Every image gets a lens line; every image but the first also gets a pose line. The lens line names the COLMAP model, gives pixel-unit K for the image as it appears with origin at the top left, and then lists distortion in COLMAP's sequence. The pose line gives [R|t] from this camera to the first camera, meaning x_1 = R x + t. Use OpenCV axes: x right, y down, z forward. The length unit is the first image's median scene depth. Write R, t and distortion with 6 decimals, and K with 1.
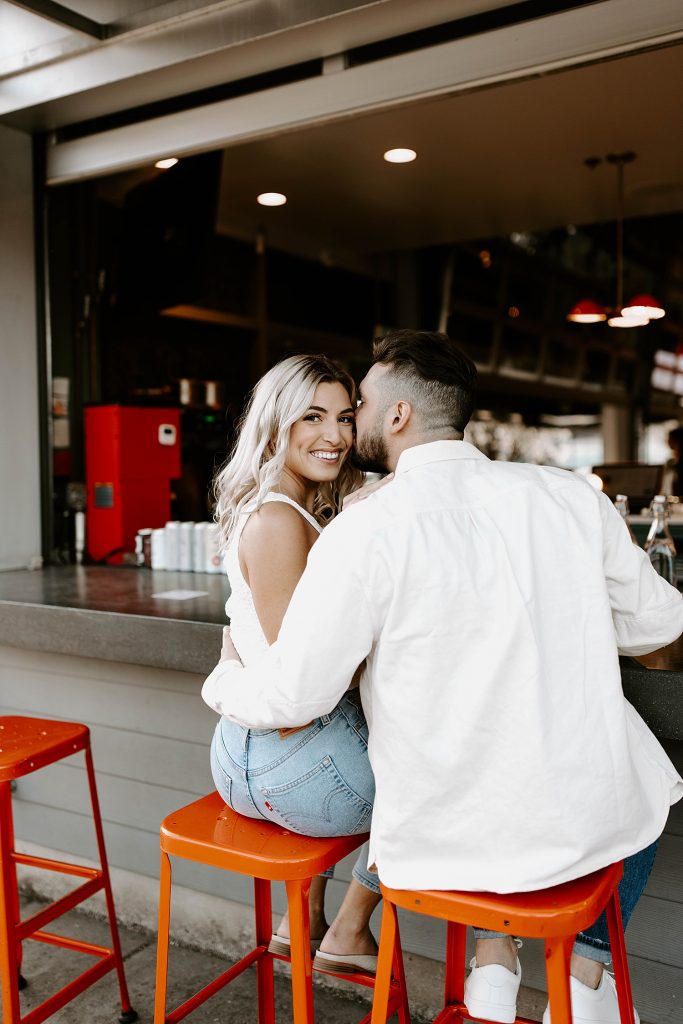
lens RADIAL K [[978.5, 0, 339.4], [0, 978.5, 501.0], [0, 0, 1]] dist [-0.000565, 0.016055]
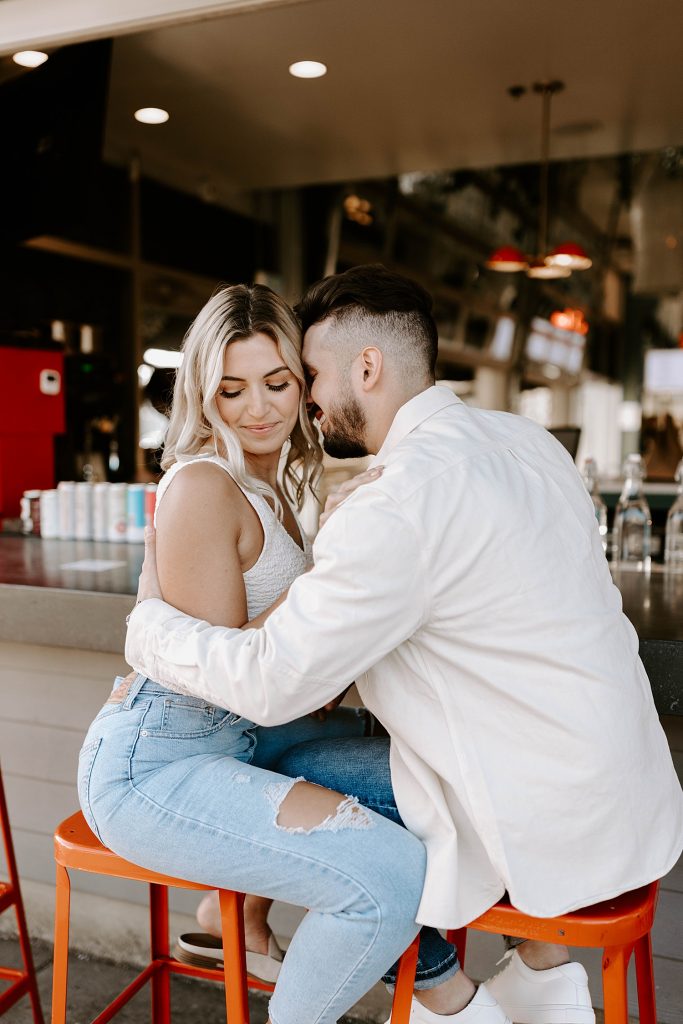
lens RADIAL K [[1031.7, 0, 328.2], [0, 1031.7, 558.7], [0, 0, 1]] dist [0.003996, 0.012850]
pose [[0.990238, -0.002360, 0.139365, -0.068746], [-0.009125, 0.996614, 0.081713, 0.011796], [-0.139086, -0.082187, 0.986864, 0.065652]]
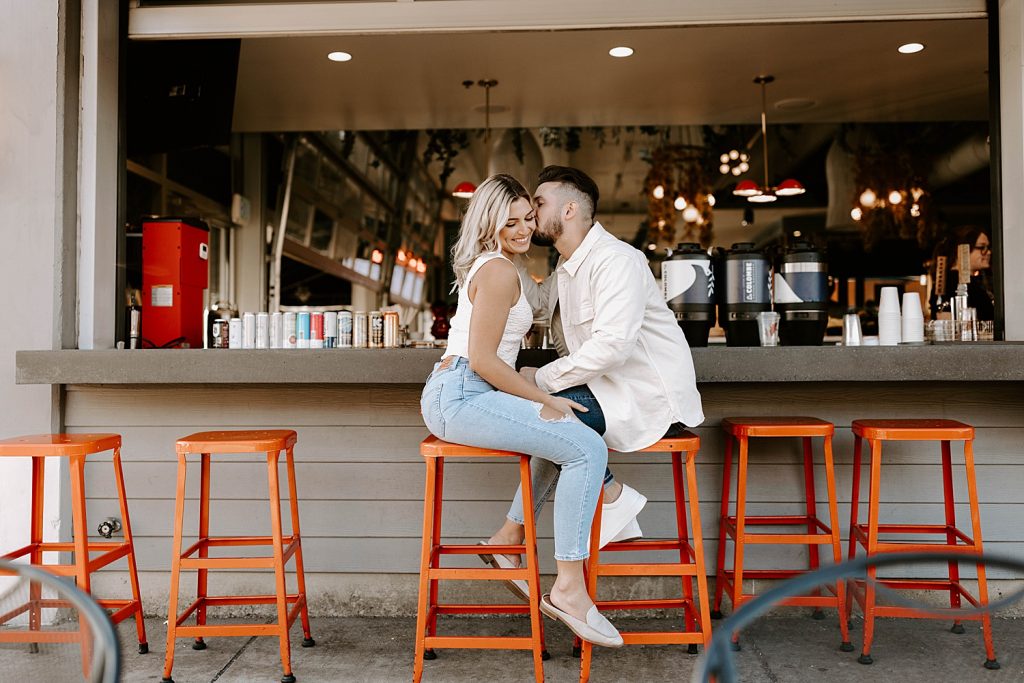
lens RADIAL K [[978.5, 0, 512.0], [0, 978.5, 341.5], [0, 0, 1]] dist [-0.000565, 0.016055]
pose [[0.876282, 0.019637, 0.481398, -0.481294], [0.013085, 0.997831, -0.064521, 0.146248], [-0.481621, 0.062838, 0.874124, -0.285466]]
